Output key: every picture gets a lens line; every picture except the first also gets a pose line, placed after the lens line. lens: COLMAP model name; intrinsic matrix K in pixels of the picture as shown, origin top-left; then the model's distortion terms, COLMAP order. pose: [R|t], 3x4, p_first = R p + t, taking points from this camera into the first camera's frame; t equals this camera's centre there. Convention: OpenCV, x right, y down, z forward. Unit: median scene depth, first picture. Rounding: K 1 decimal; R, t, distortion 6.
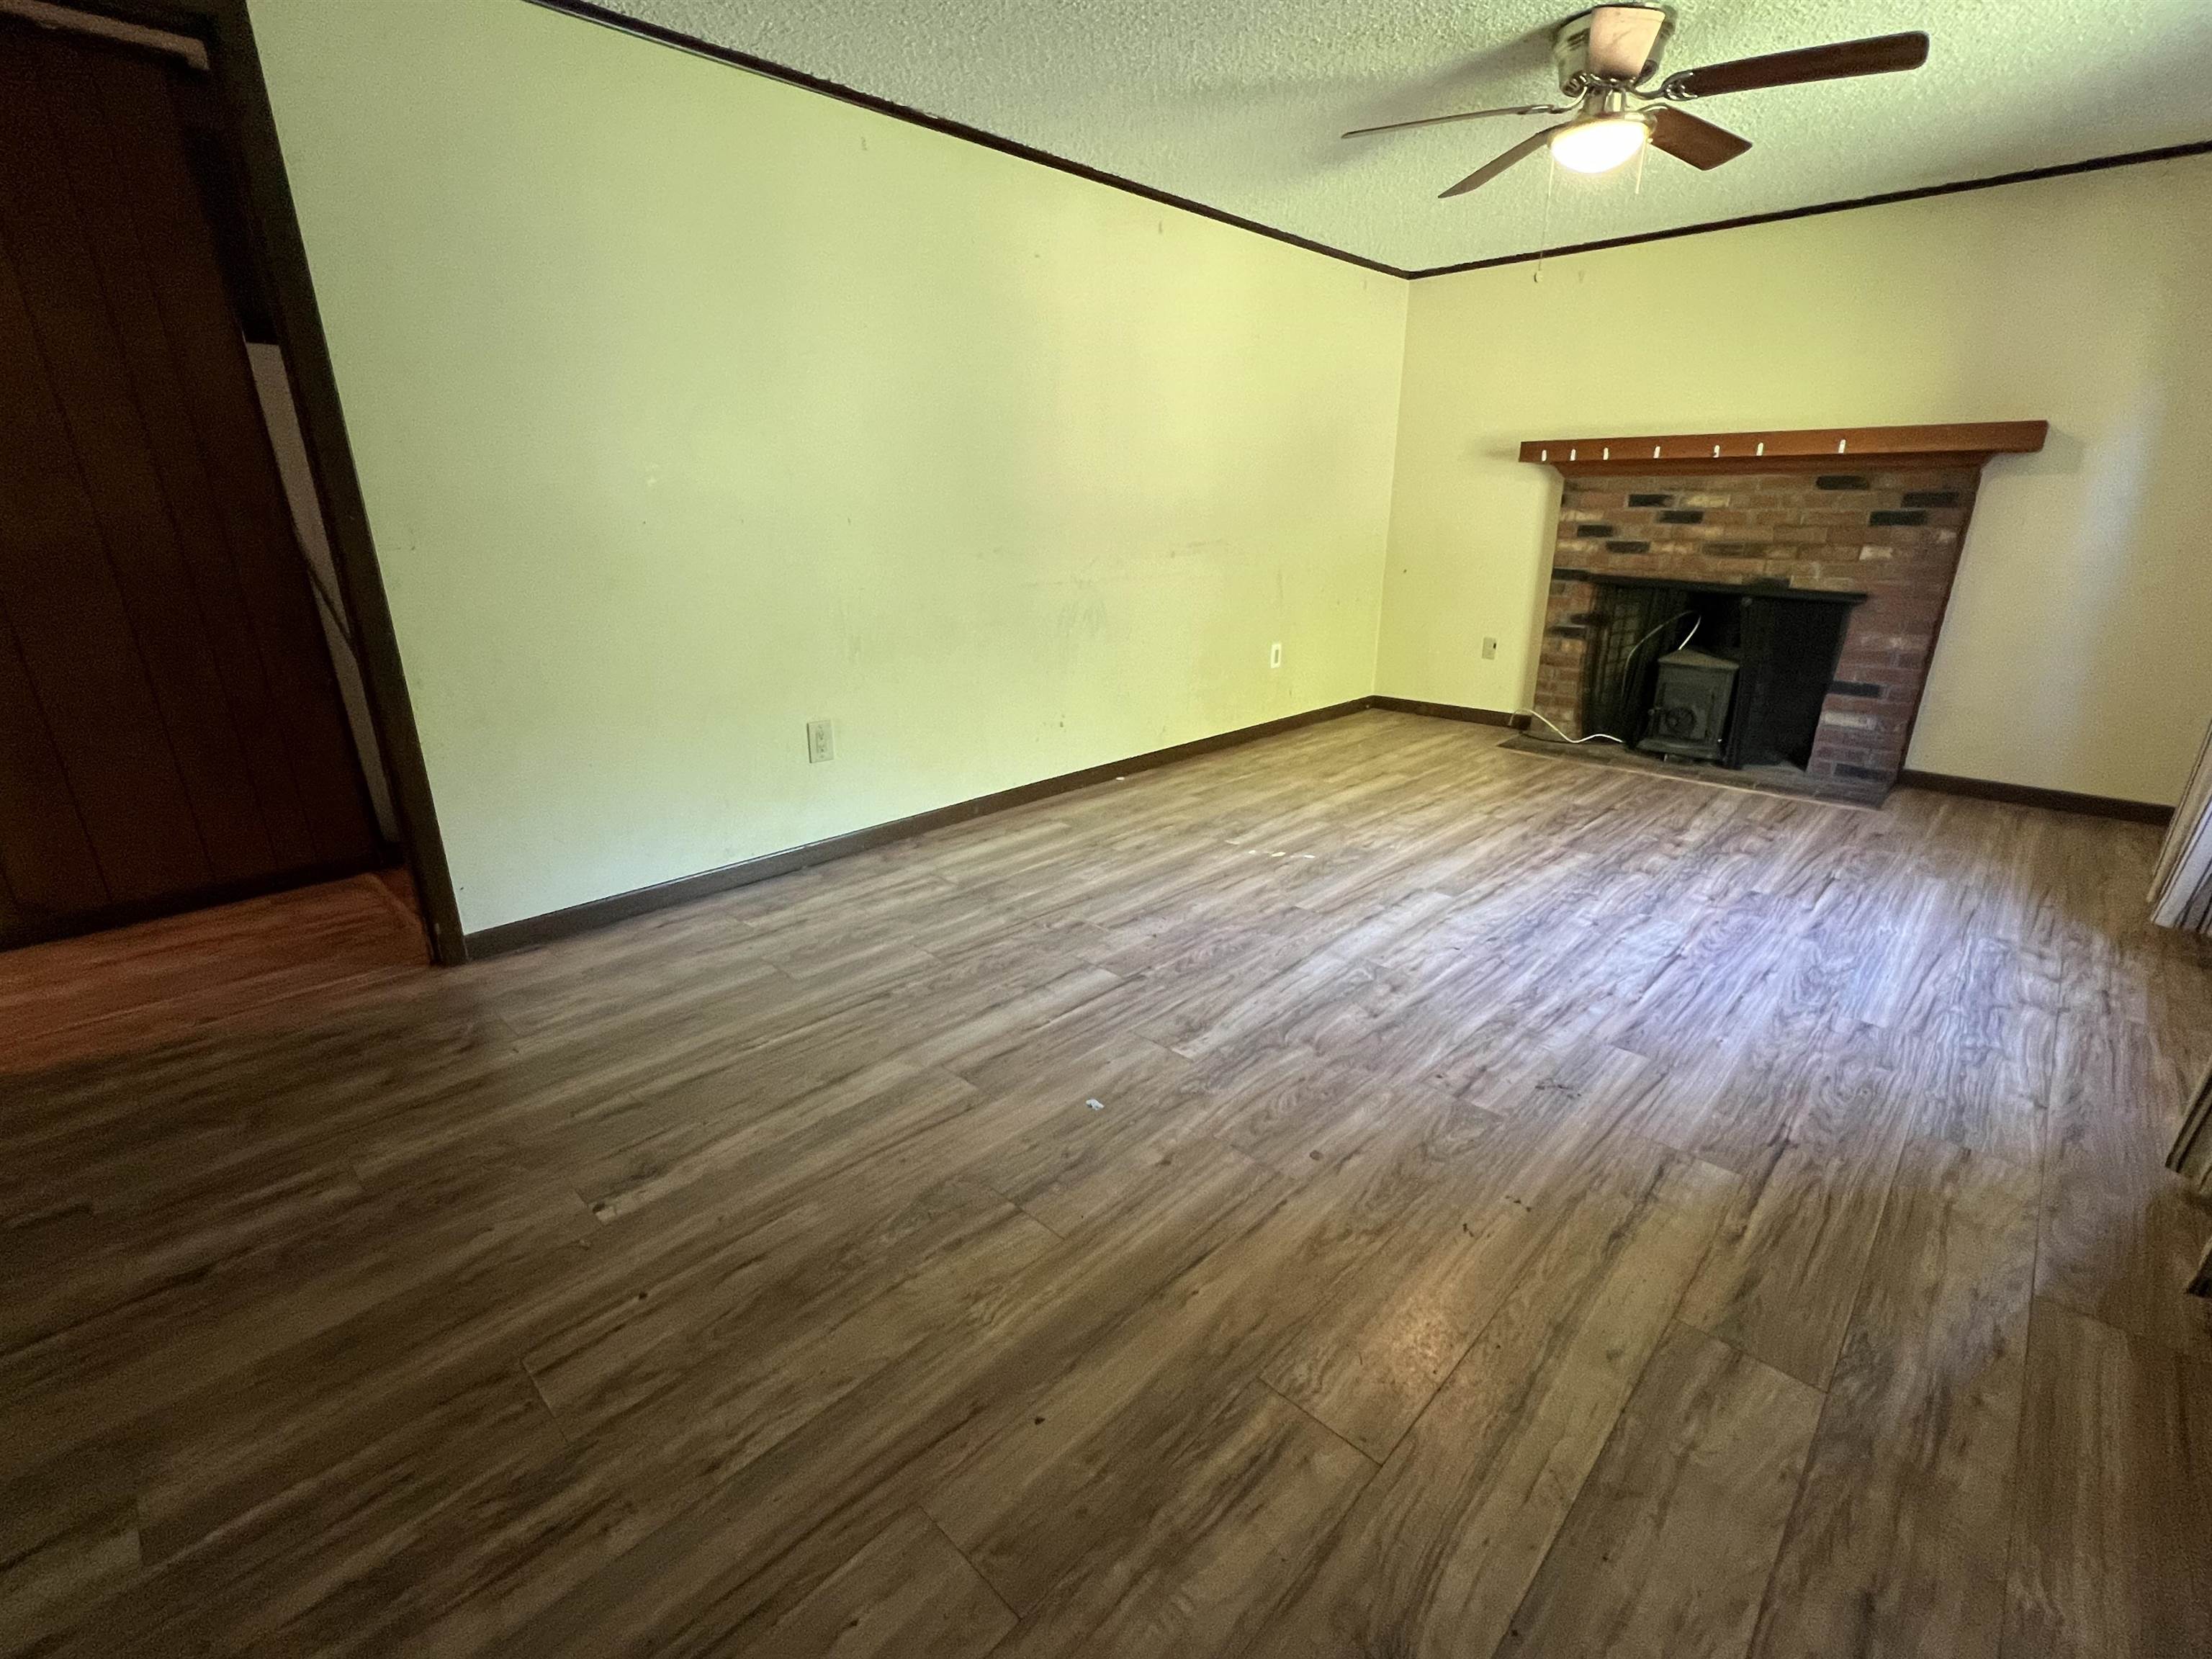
lens RADIAL K [[988.5, 0, 1106.0], [0, 988.5, 829.5], [0, 0, 1]] dist [-0.000275, 0.000091]
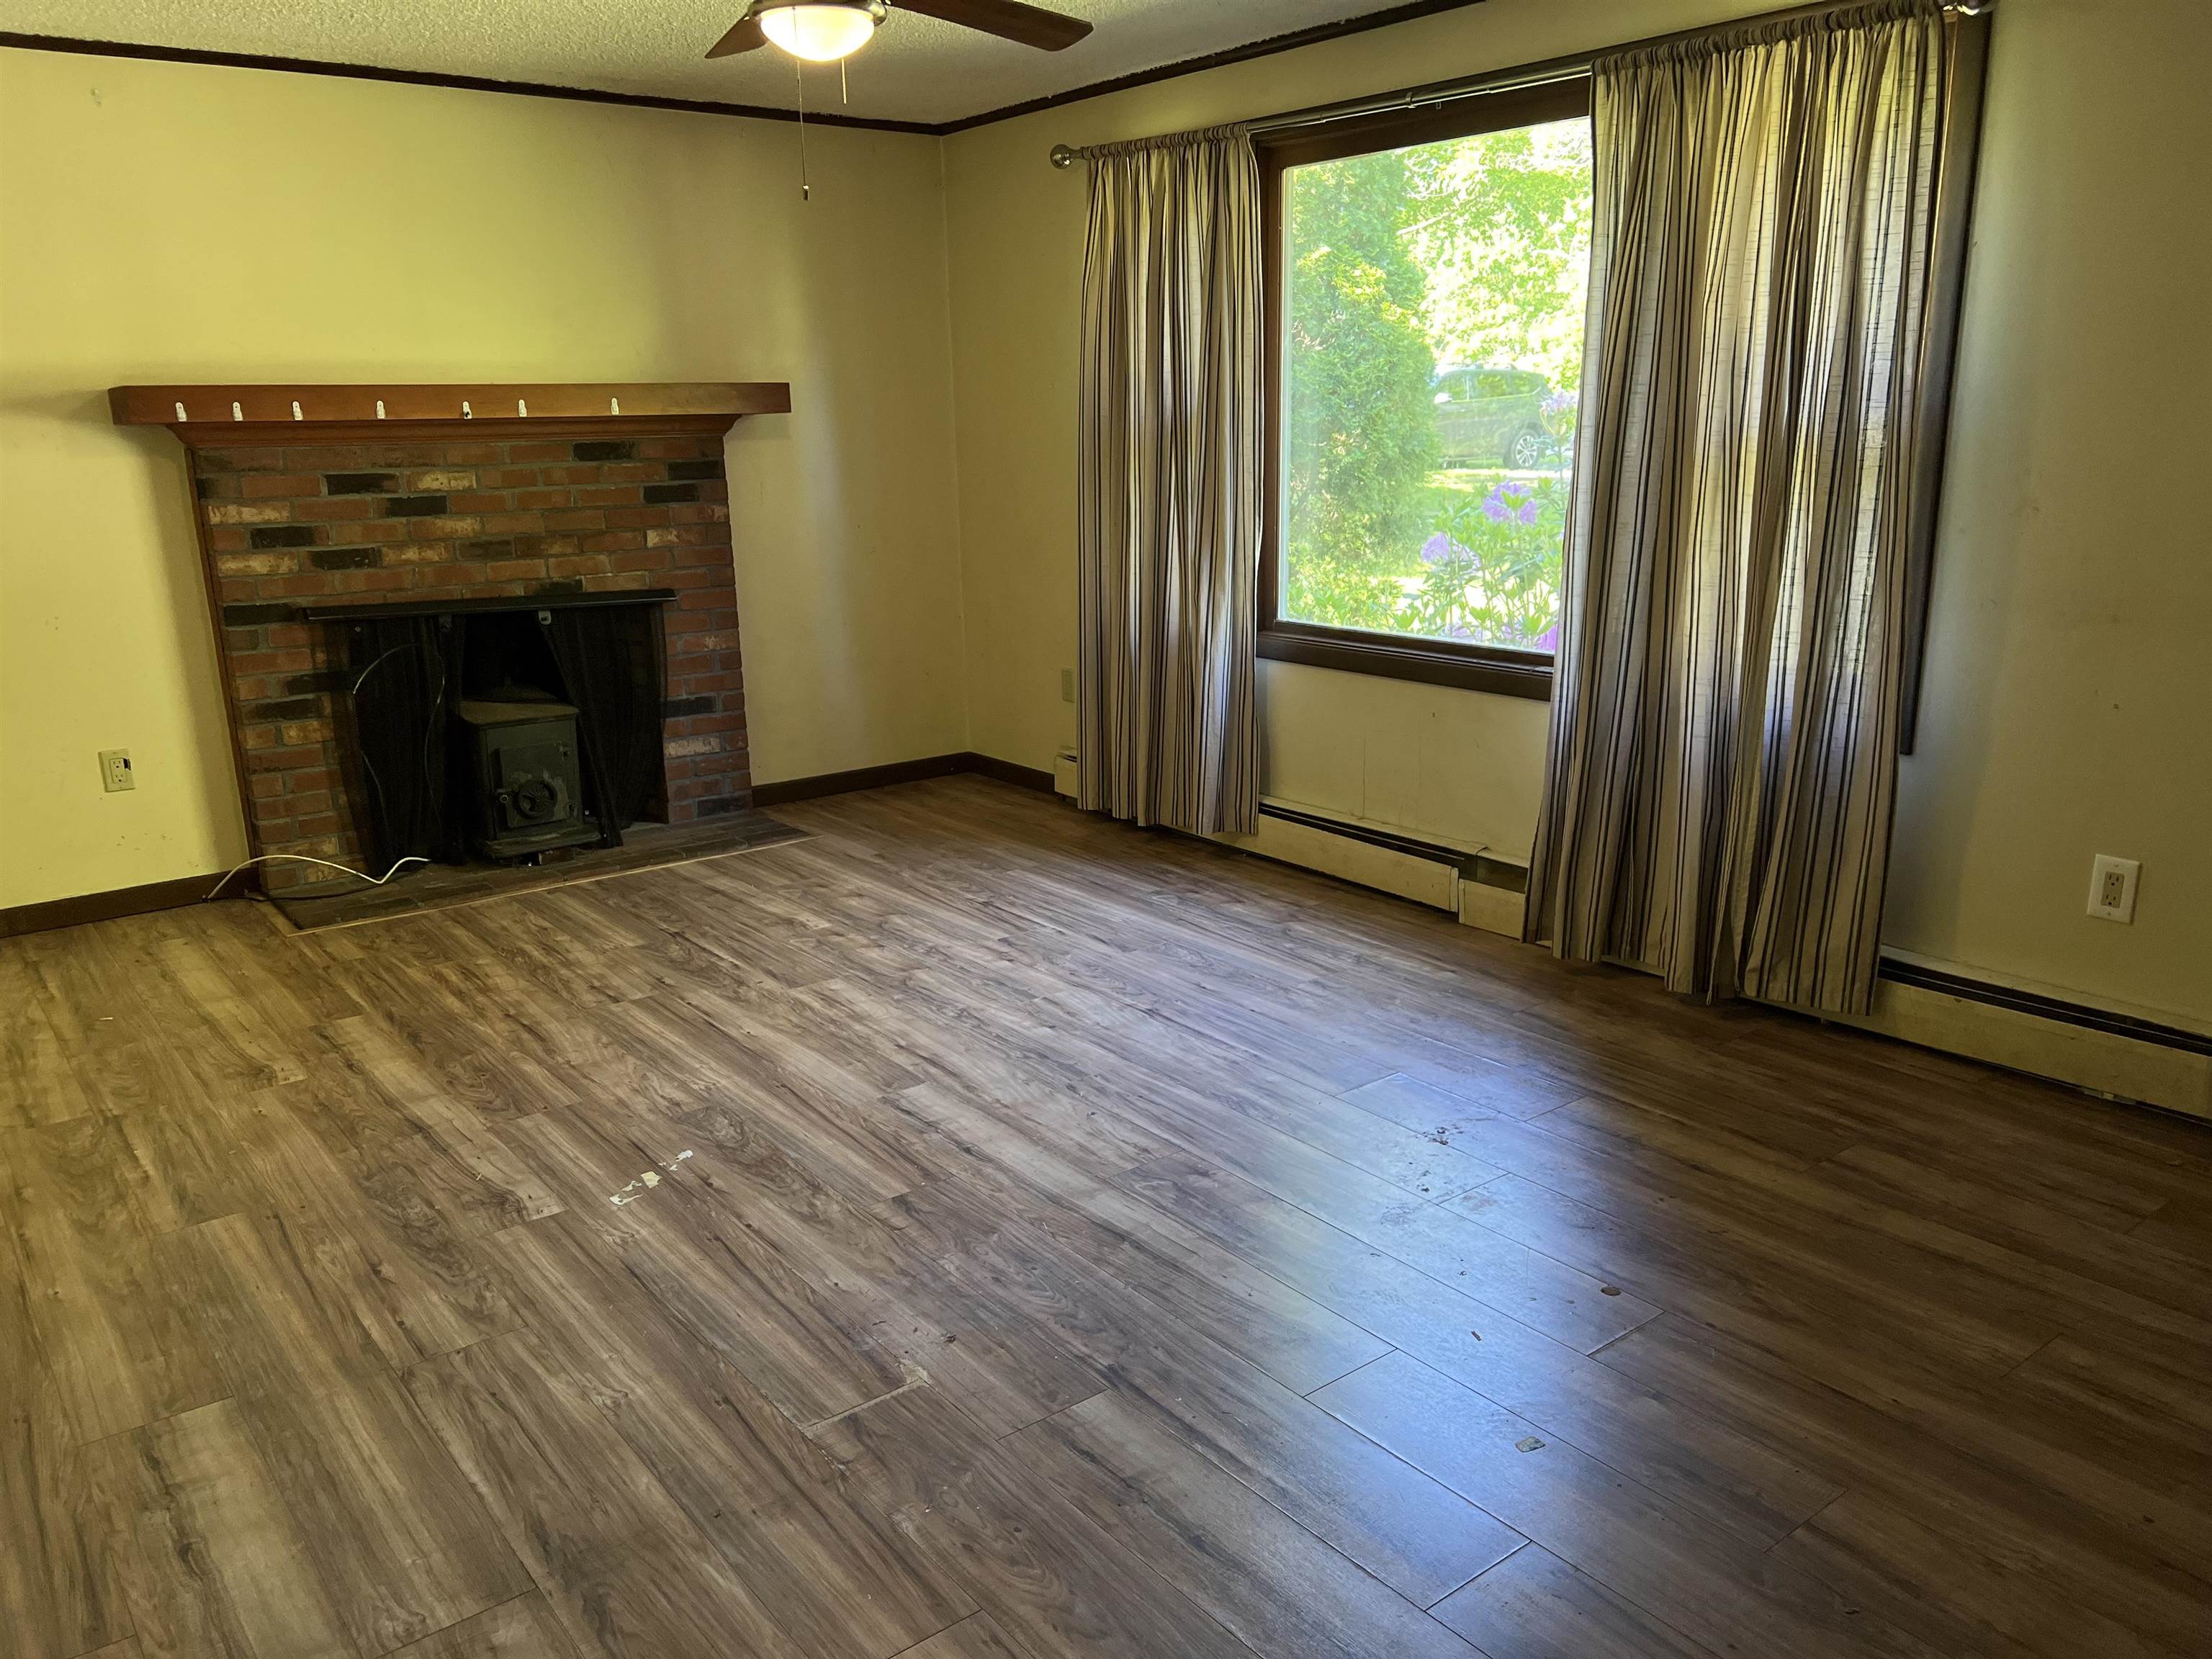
lens RADIAL K [[1662.7, 0, 1106.0], [0, 1662.7, 829.5], [0, 0, 1]] dist [0.056608, -0.061454]
pose [[0.144122, -0.244601, 0.958853, -0.618750], [0.329990, 0.925385, 0.186463, -0.240774], [-0.932918, 0.289539, 0.214084, 0.554688]]
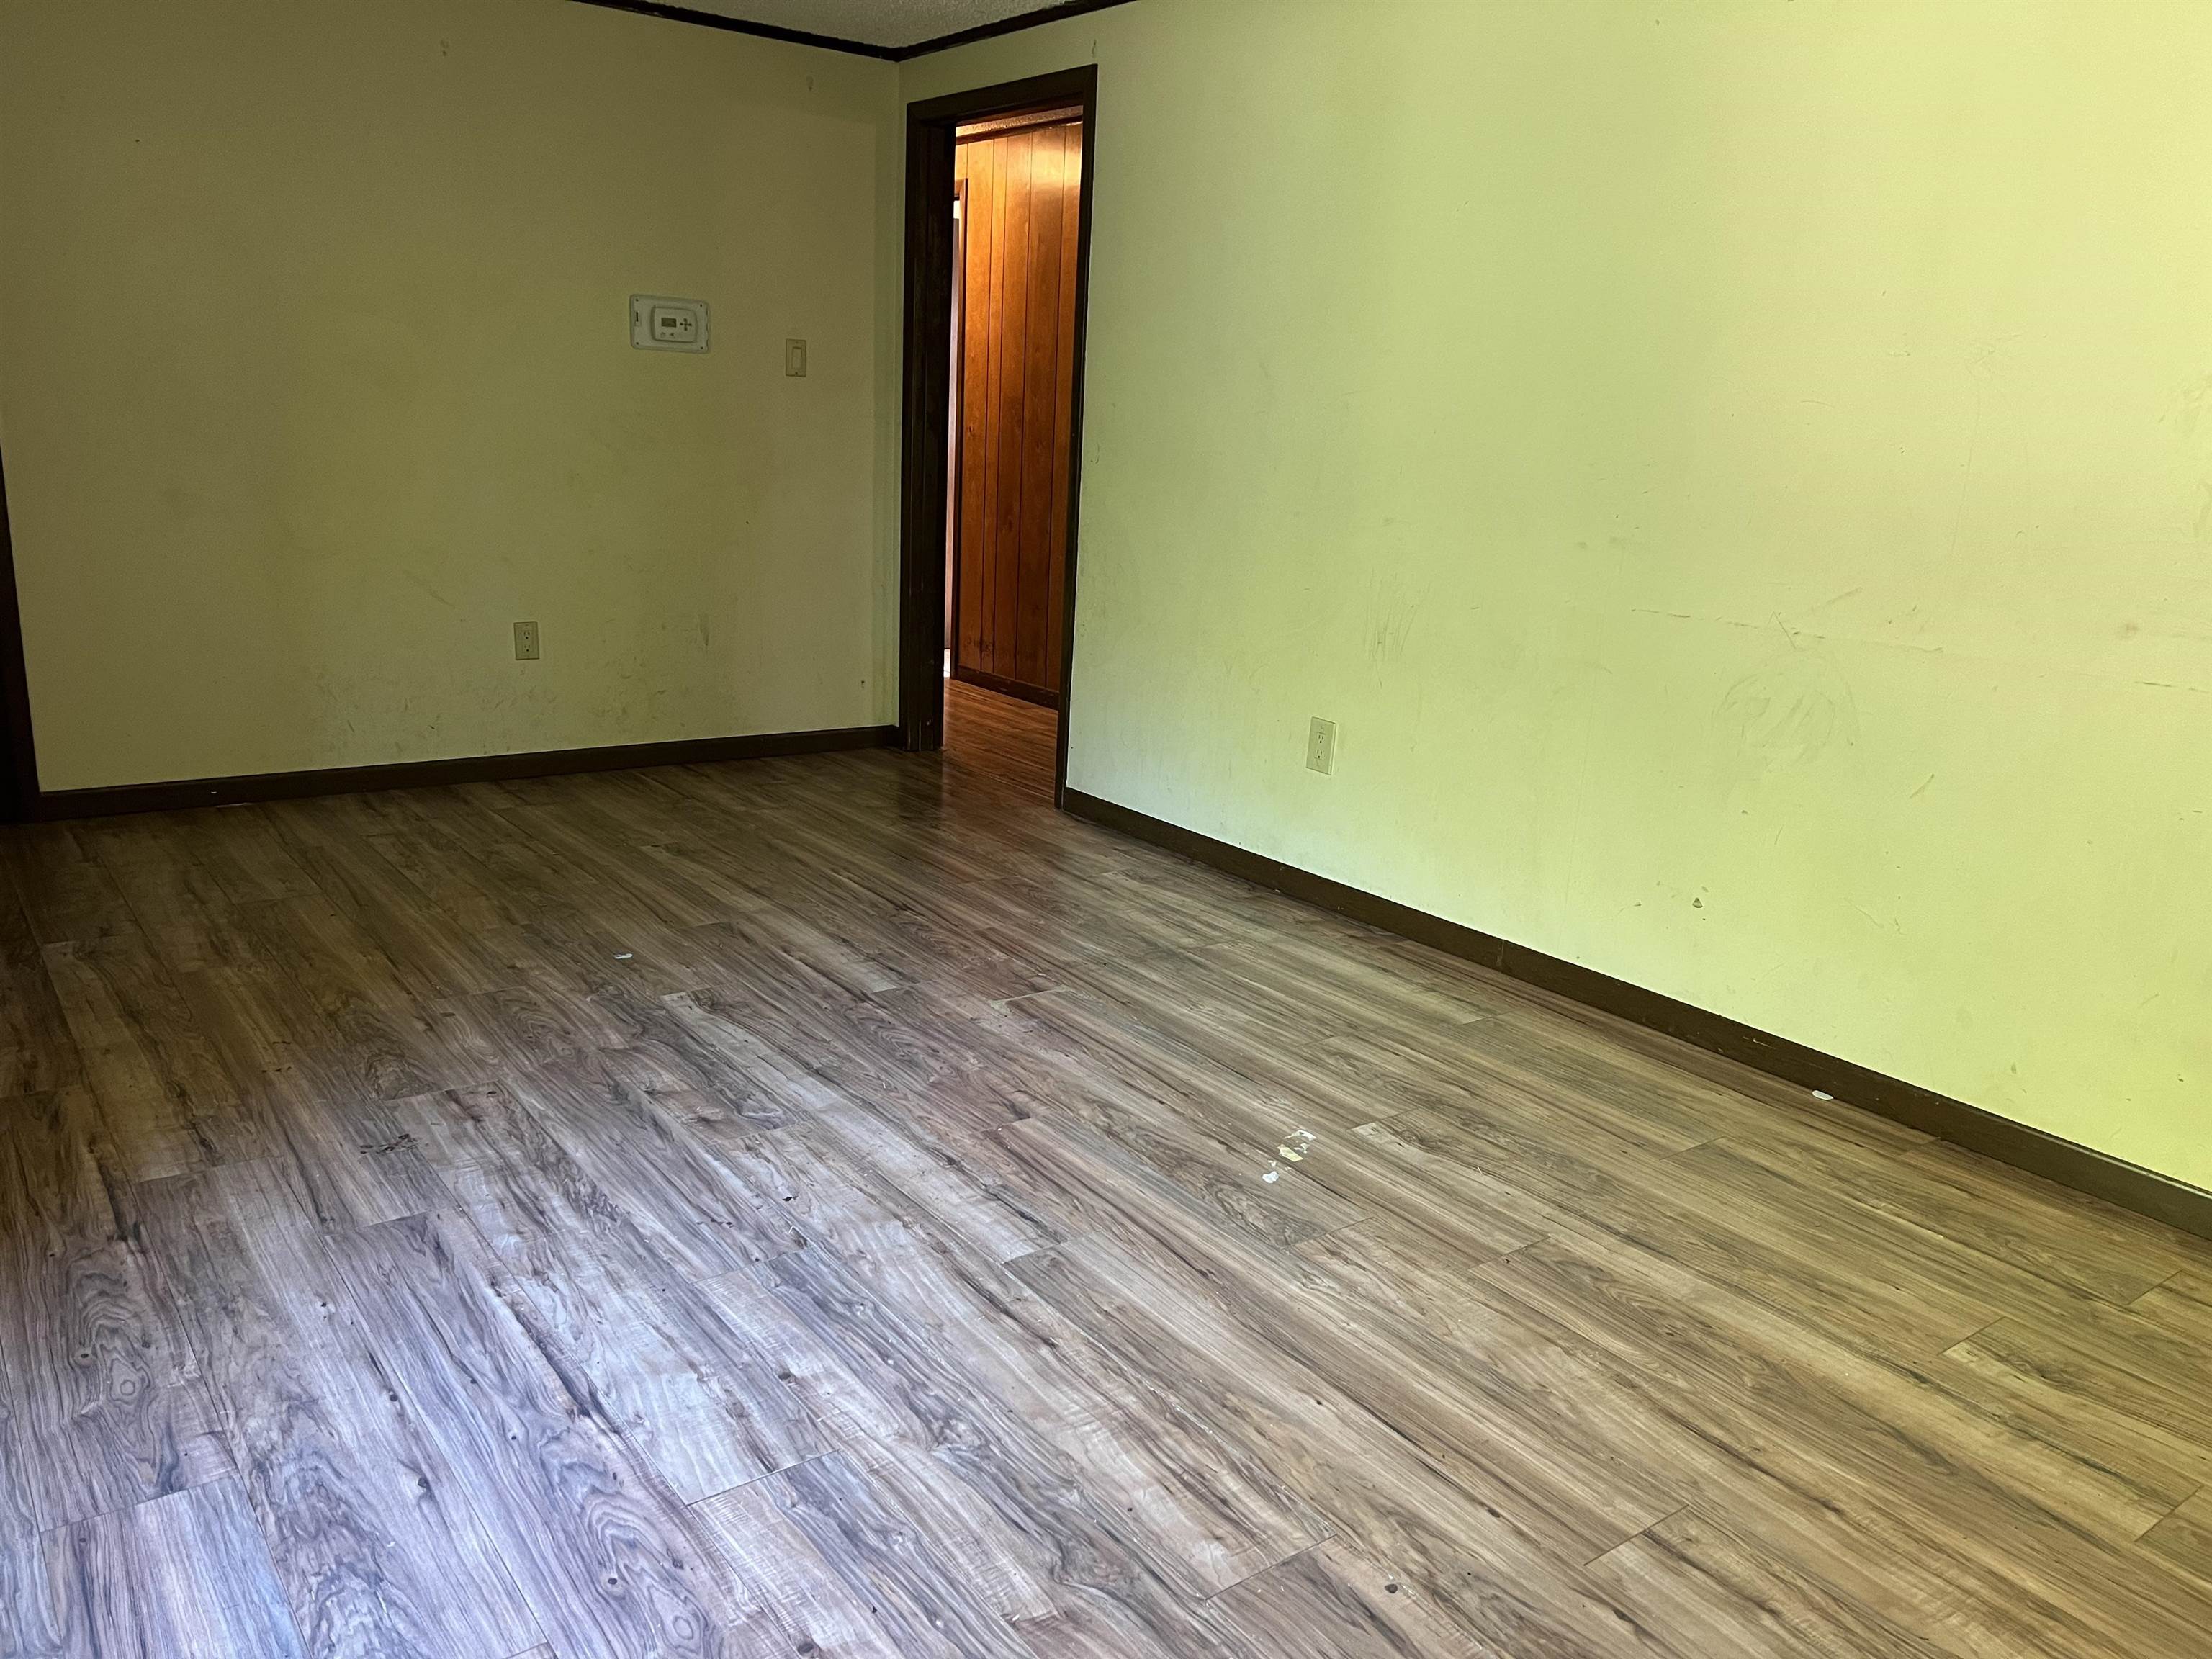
lens RADIAL K [[1662.7, 0, 1106.0], [0, 1662.7, 829.5], [0, 0, 1]] dist [0.056608, -0.061454]
pose [[-0.166460, 0.236089, -0.957368, 0.980466], [-0.358003, 0.890191, 0.281769, -0.331029], [0.918763, 0.389644, -0.063660, 0.943773]]
